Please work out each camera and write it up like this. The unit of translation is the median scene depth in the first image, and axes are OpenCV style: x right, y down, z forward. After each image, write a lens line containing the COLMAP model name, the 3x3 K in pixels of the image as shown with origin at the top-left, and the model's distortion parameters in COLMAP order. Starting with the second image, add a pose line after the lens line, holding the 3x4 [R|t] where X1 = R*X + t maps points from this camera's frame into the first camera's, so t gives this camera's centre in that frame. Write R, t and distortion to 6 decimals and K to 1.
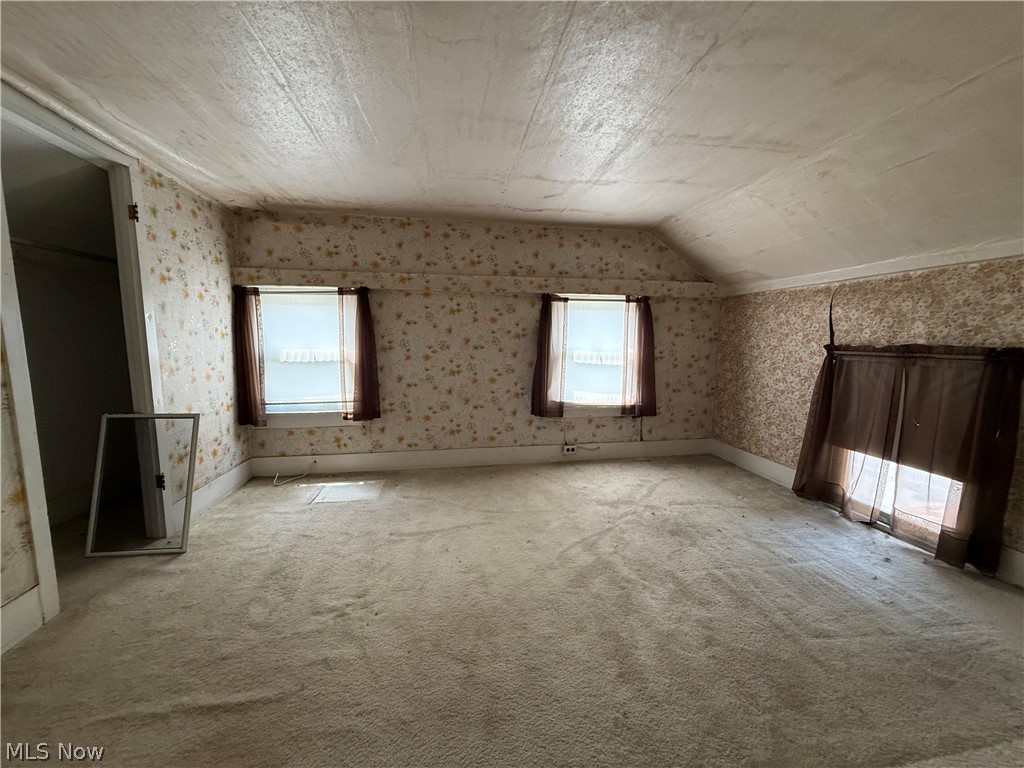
lens RADIAL K [[408.6, 0, 509.9], [0, 408.6, 385.4], [0, 0, 1]] dist [-0.000120, -0.000154]
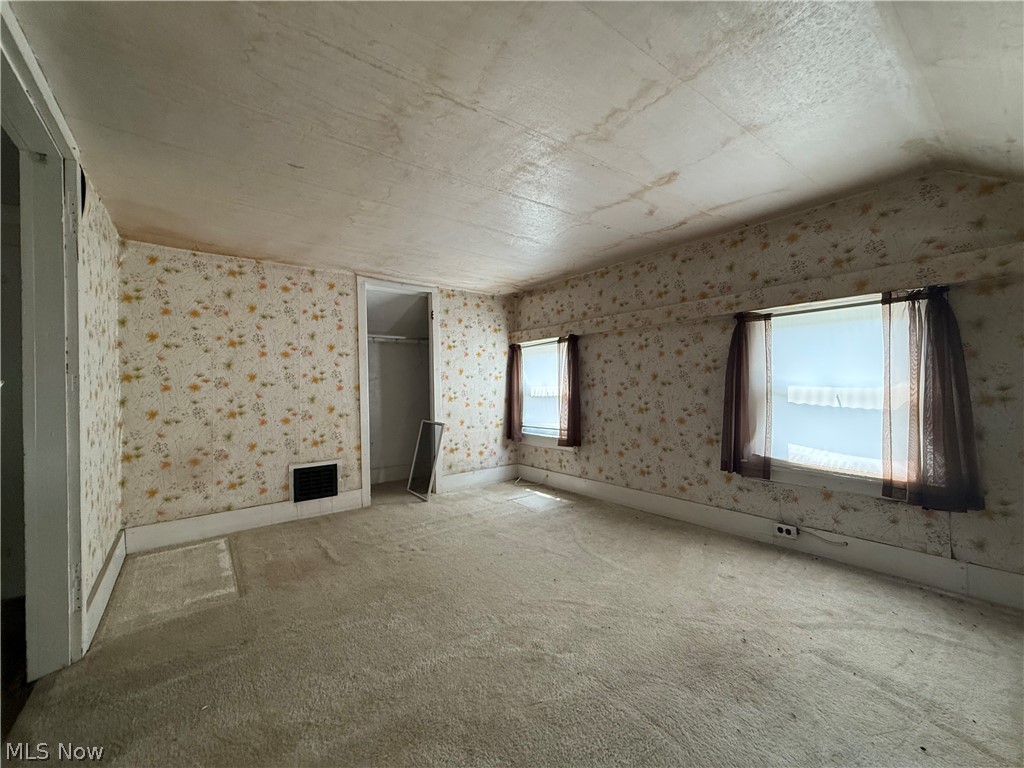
lens RADIAL K [[408.6, 0, 509.9], [0, 408.6, 385.4], [0, 0, 1]] dist [-0.000120, -0.000154]
pose [[0.477411, -0.011645, -0.878603, 0.574915], [-0.080270, 0.995153, -0.056806, -0.009270], [0.875006, 0.097645, 0.474163, 0.271623]]
